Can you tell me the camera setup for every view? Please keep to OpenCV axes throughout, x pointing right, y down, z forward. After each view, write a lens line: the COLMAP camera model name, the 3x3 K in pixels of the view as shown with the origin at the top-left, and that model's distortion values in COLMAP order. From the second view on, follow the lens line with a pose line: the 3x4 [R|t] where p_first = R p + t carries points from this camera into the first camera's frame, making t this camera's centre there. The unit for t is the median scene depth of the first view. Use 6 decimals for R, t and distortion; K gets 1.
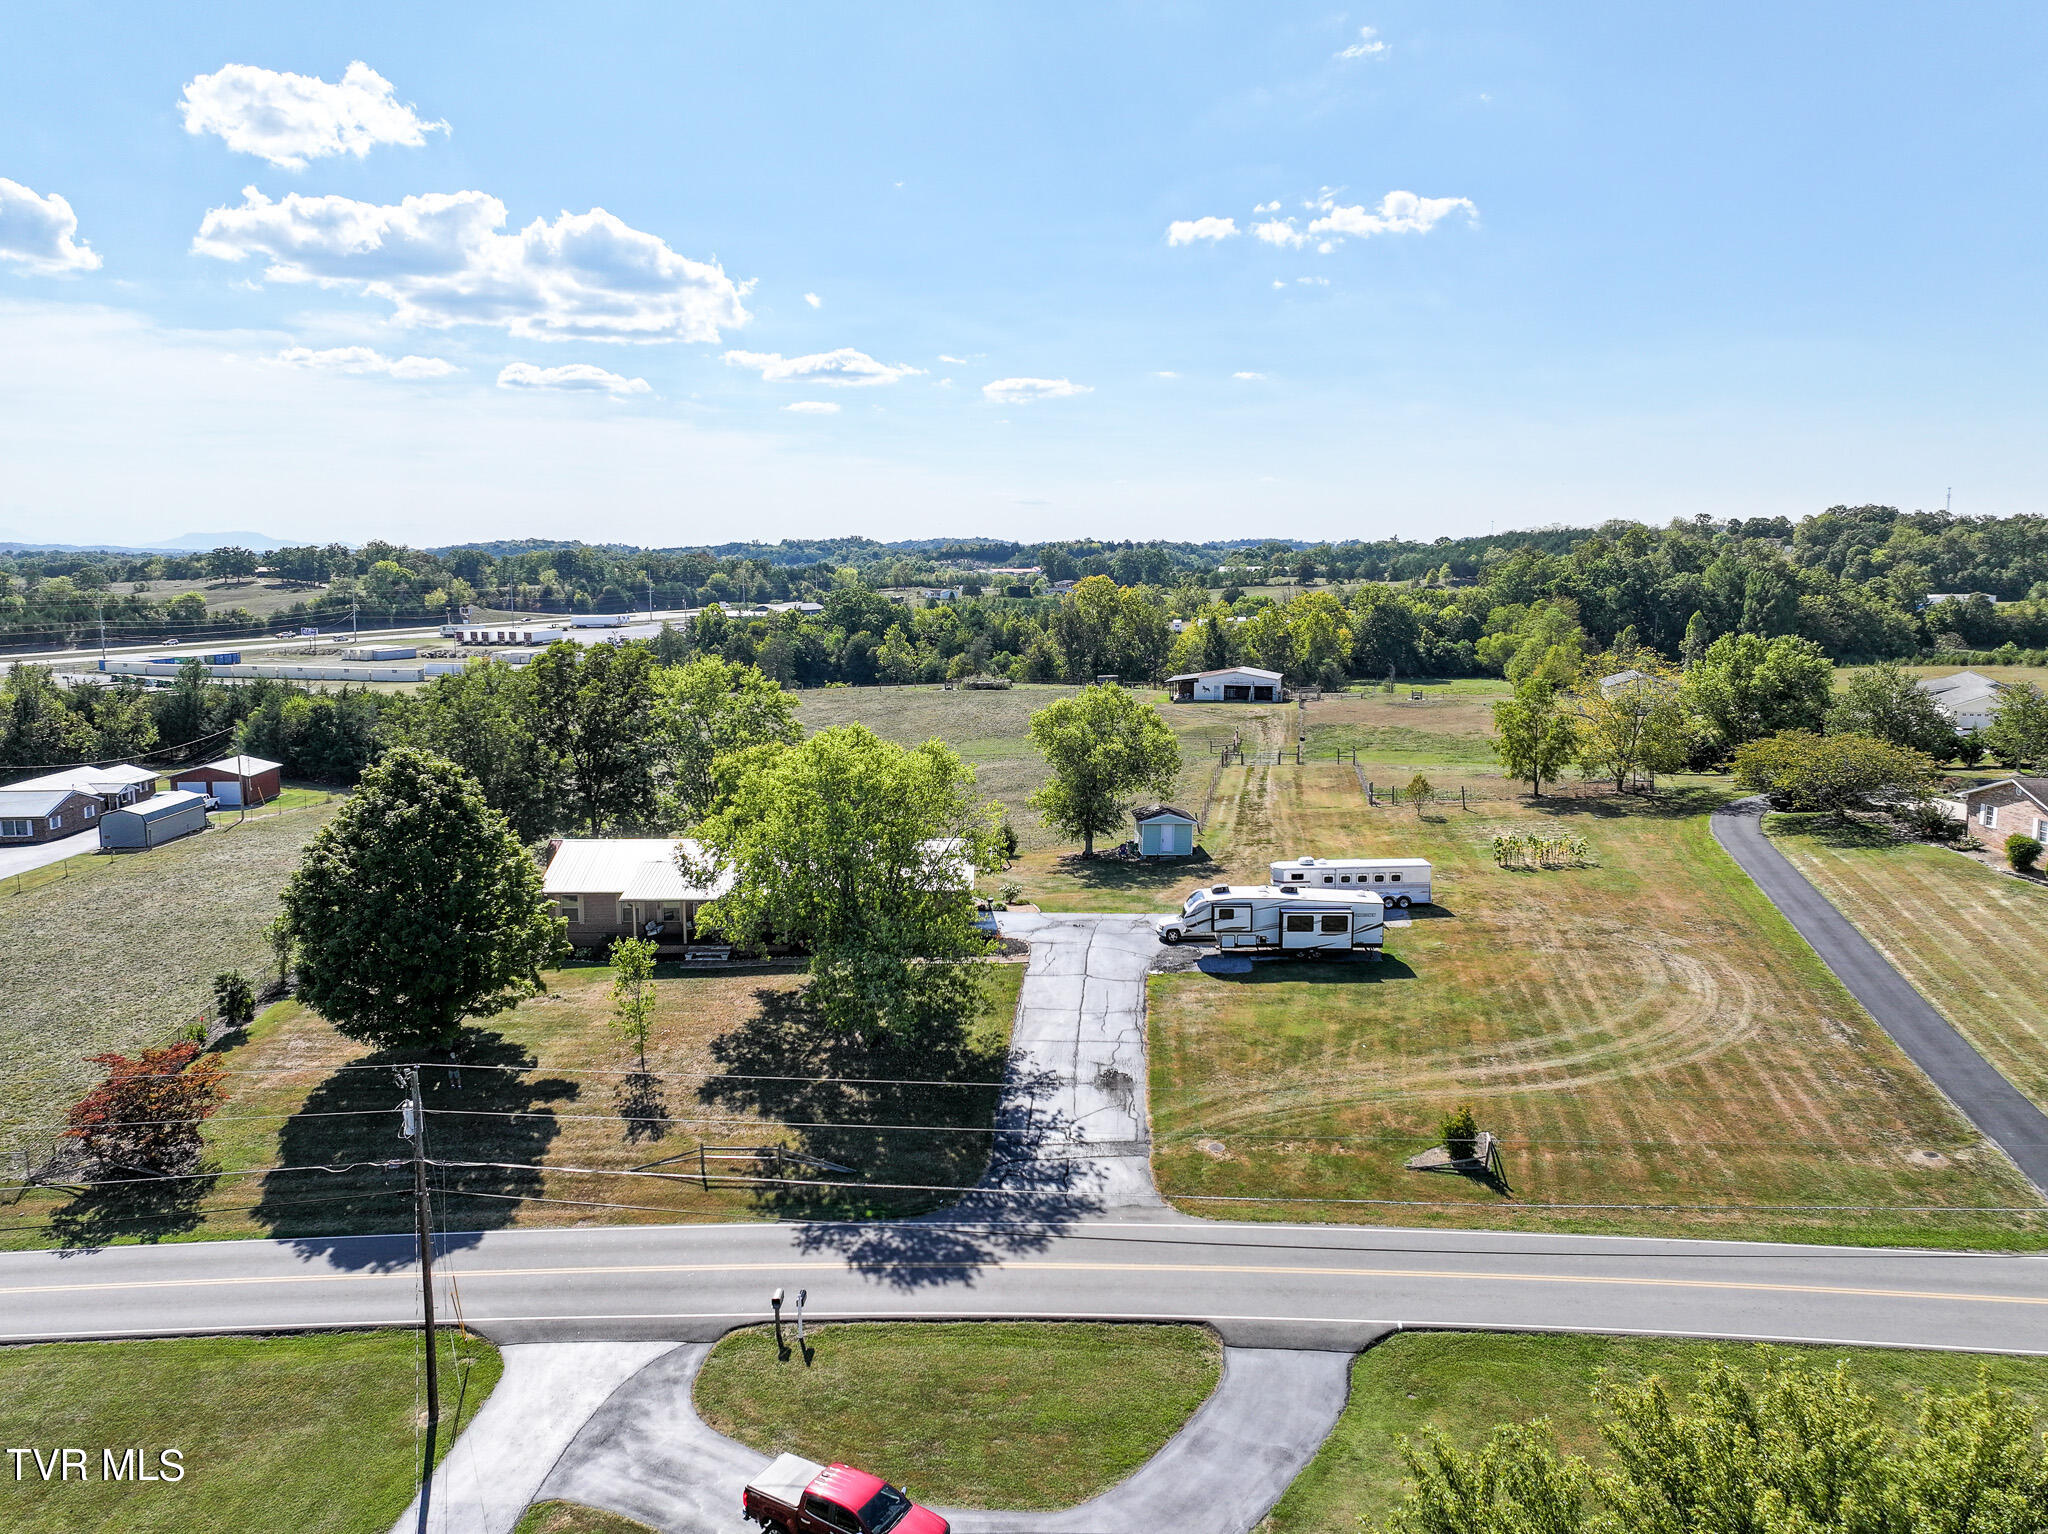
lens RADIAL K [[1451.9, 0, 1025.4], [0, 1451.9, 741.0], [0, 0, 1]] dist [0.001810, 0.013591]
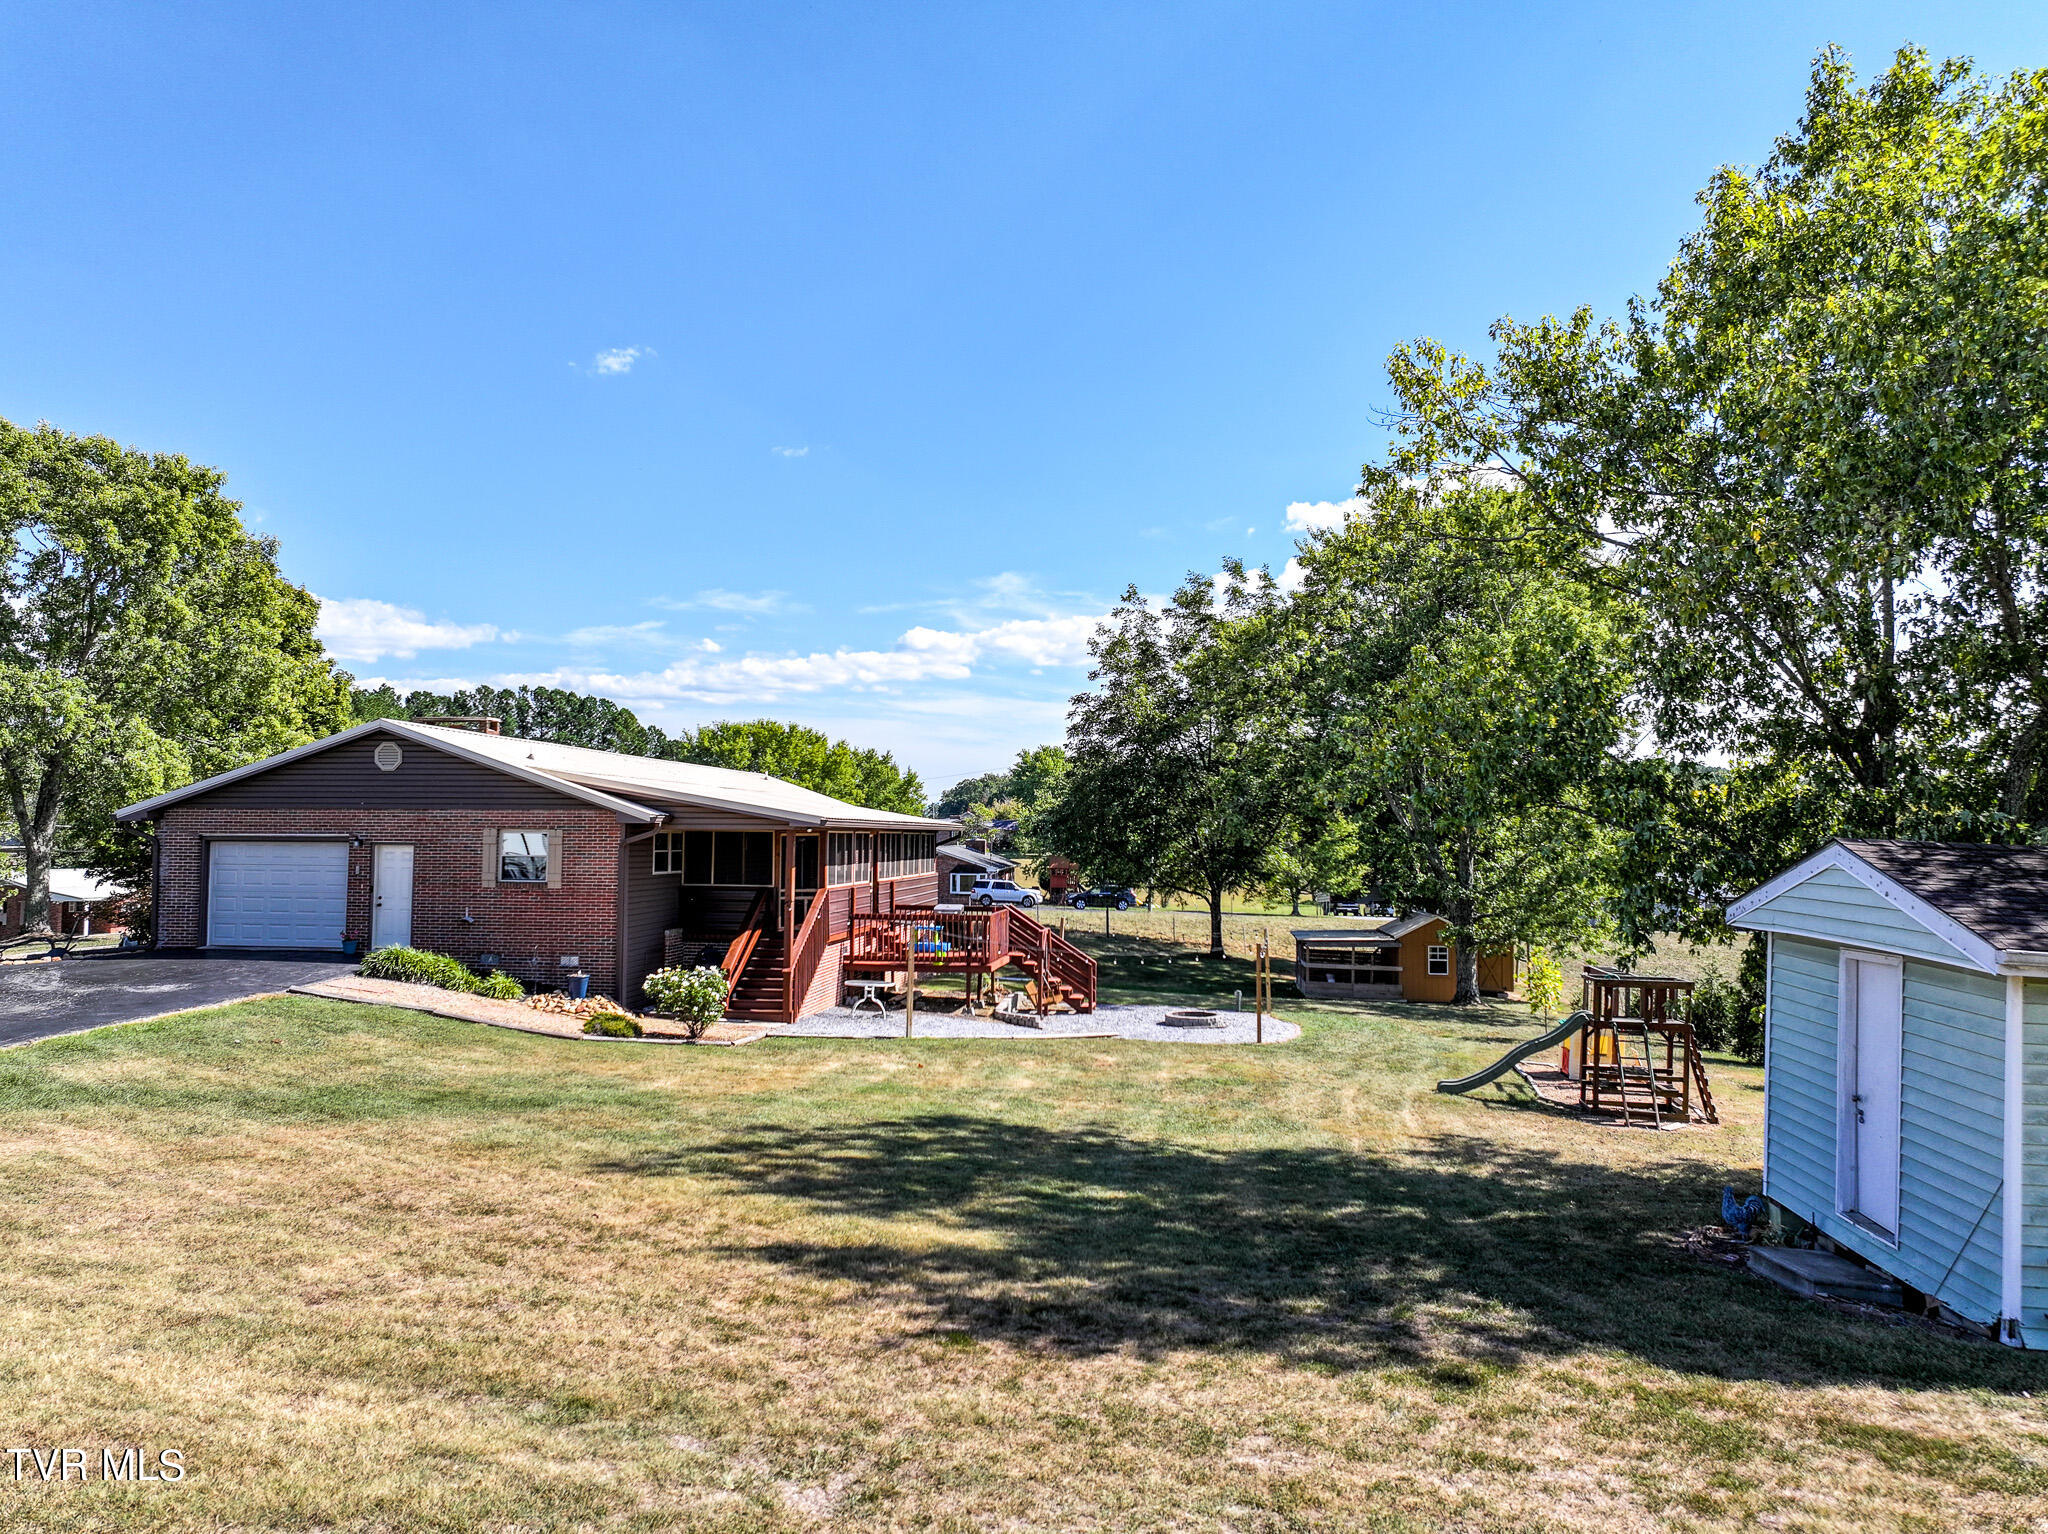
lens RADIAL K [[1451.9, 0, 1025.4], [0, 1451.9, 741.0], [0, 0, 1]] dist [0.001810, 0.013591]
pose [[-0.155325, -0.073557, -0.985121, 0.282072], [-0.130132, 0.990057, -0.053407, 0.075993], [0.979255, 0.119900, -0.163353, 1.283331]]
